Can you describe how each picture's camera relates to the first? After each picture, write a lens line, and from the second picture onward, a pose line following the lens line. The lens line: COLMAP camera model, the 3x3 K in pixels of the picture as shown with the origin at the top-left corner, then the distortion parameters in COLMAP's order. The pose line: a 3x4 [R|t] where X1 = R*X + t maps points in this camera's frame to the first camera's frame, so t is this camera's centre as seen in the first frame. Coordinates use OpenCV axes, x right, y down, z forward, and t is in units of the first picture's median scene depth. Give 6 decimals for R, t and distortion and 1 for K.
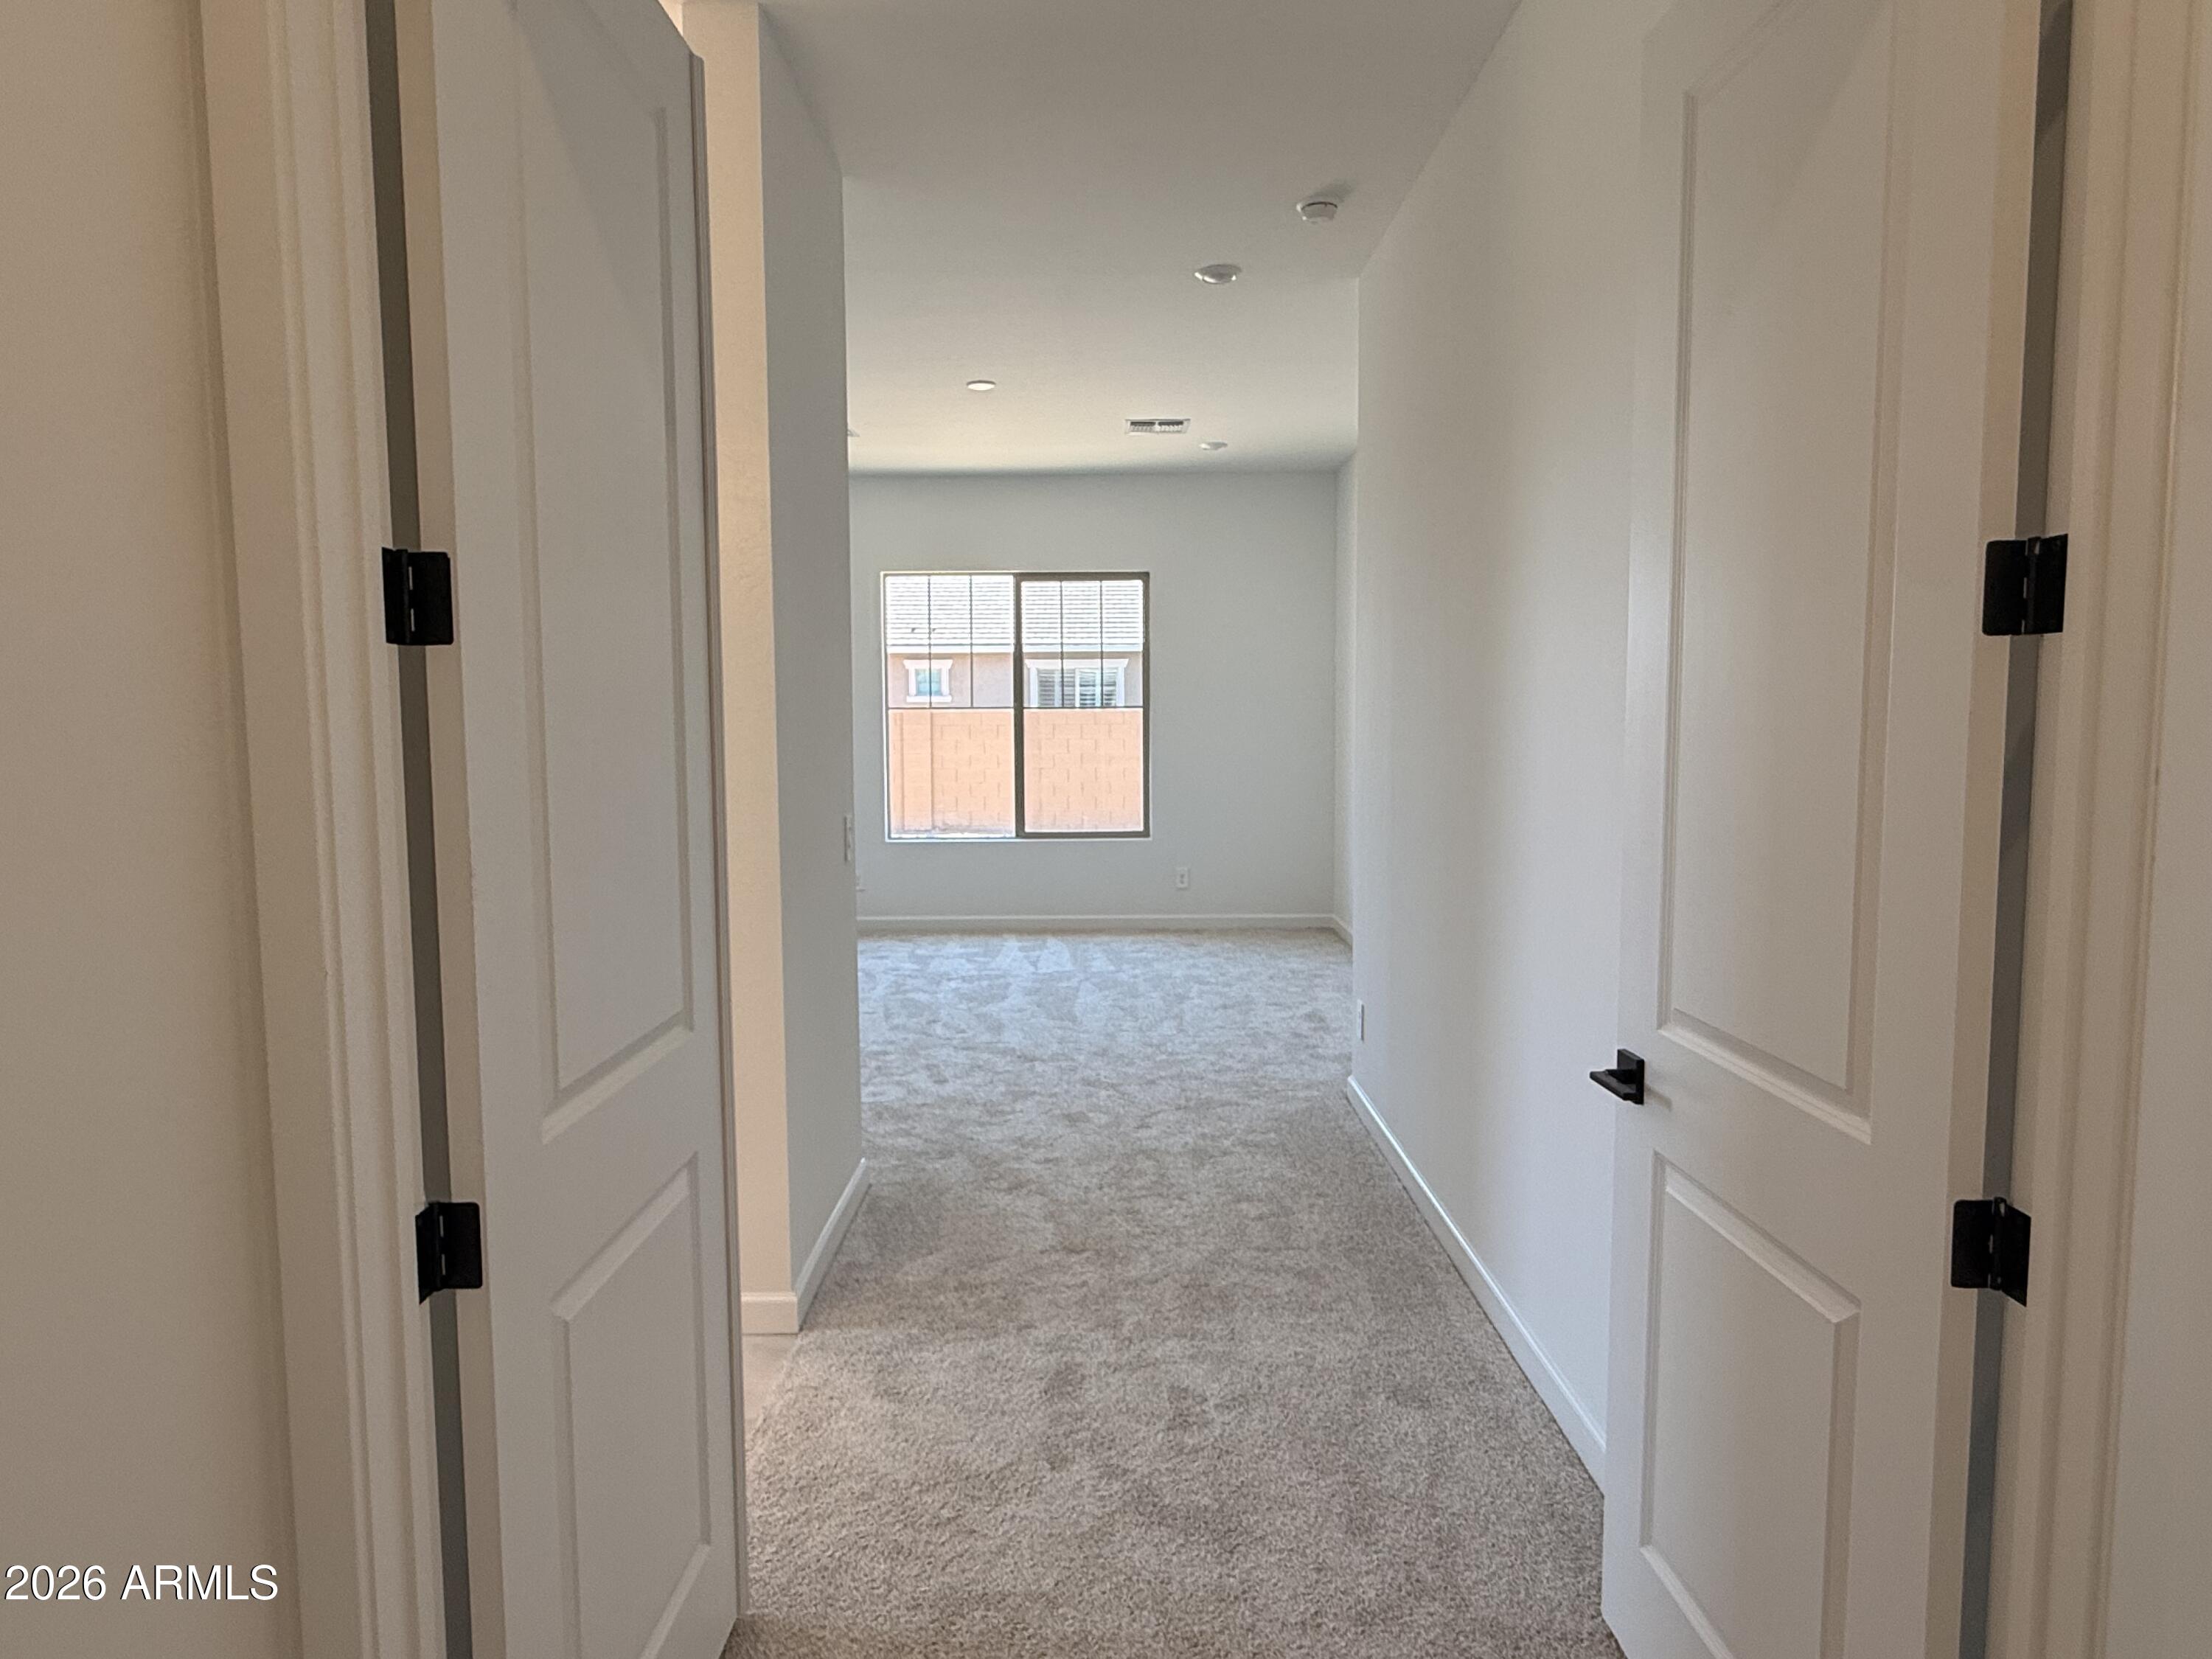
lens RADIAL K [[1306.5, 0, 1097.6], [0, 1306.5, 831.9], [0, 0, 1]] dist [-0.003404, 0.001585]
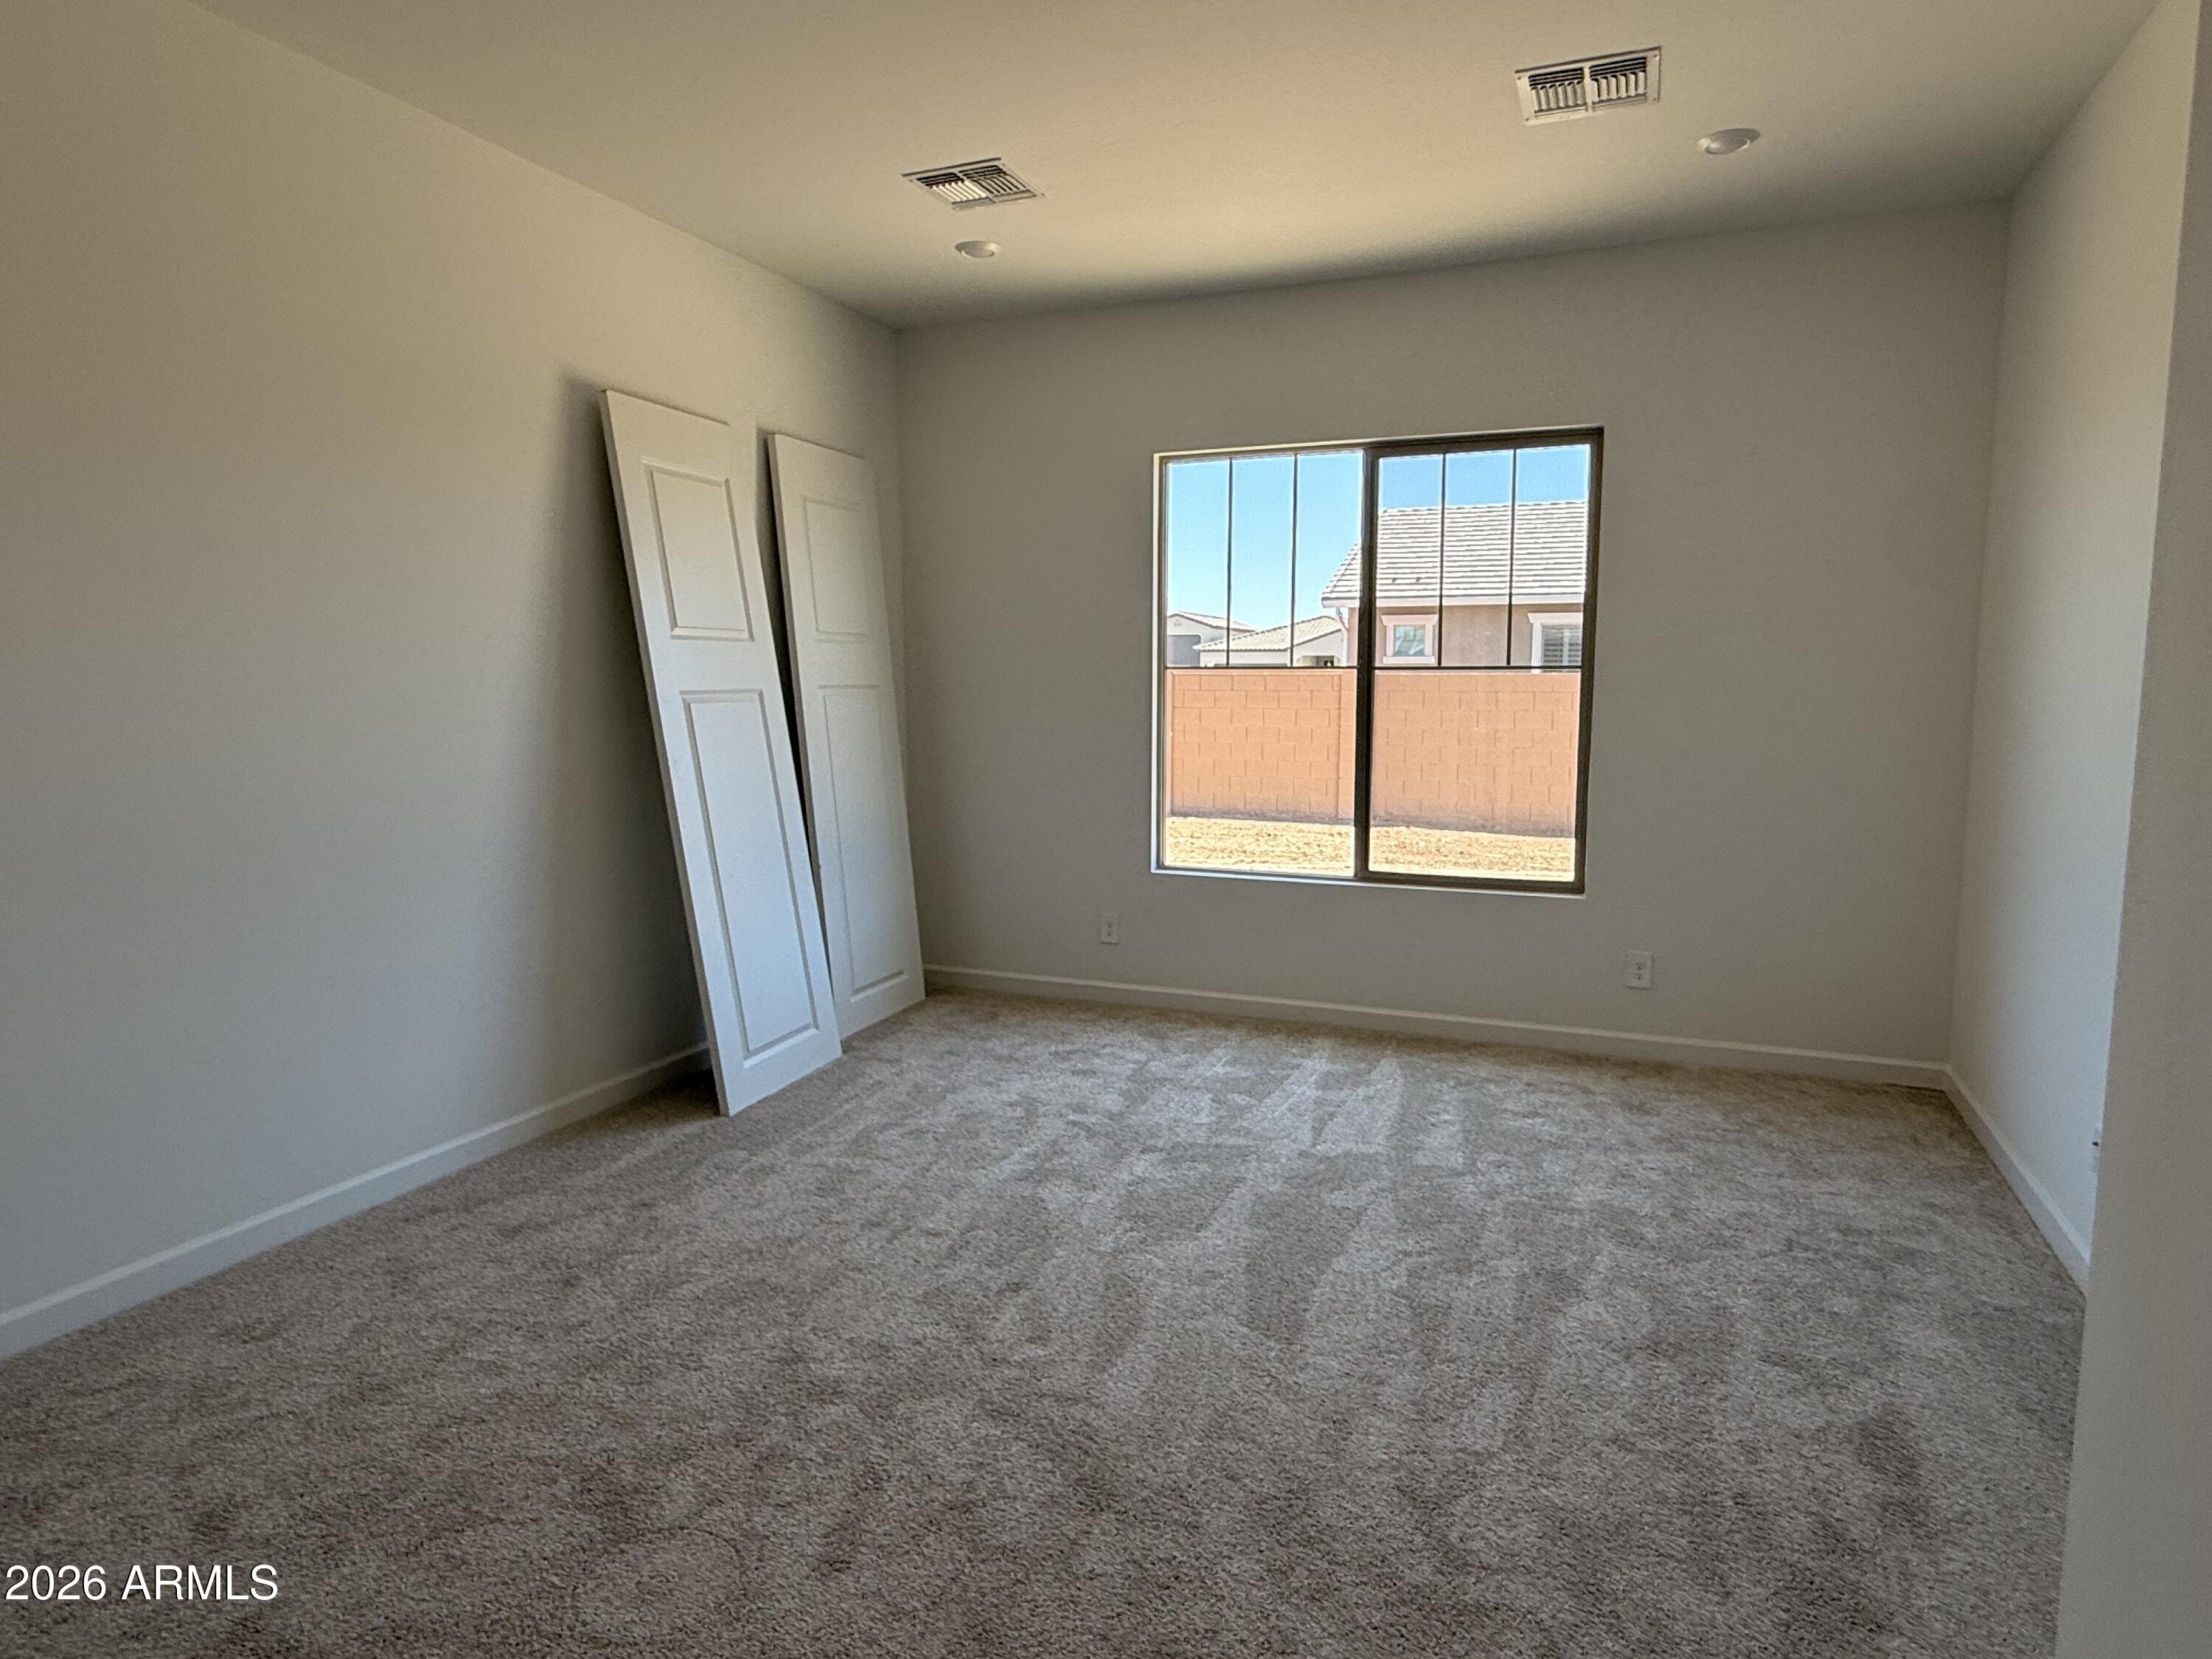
lens RADIAL K [[1306.5, 0, 1097.6], [0, 1306.5, 831.9], [0, 0, 1]] dist [-0.003404, 0.001585]
pose [[0.922035, 0.050179, -0.383840, 0.064022], [-0.039562, 0.998586, 0.035512, -0.036196], [0.385079, -0.017557, 0.922716, 0.398115]]
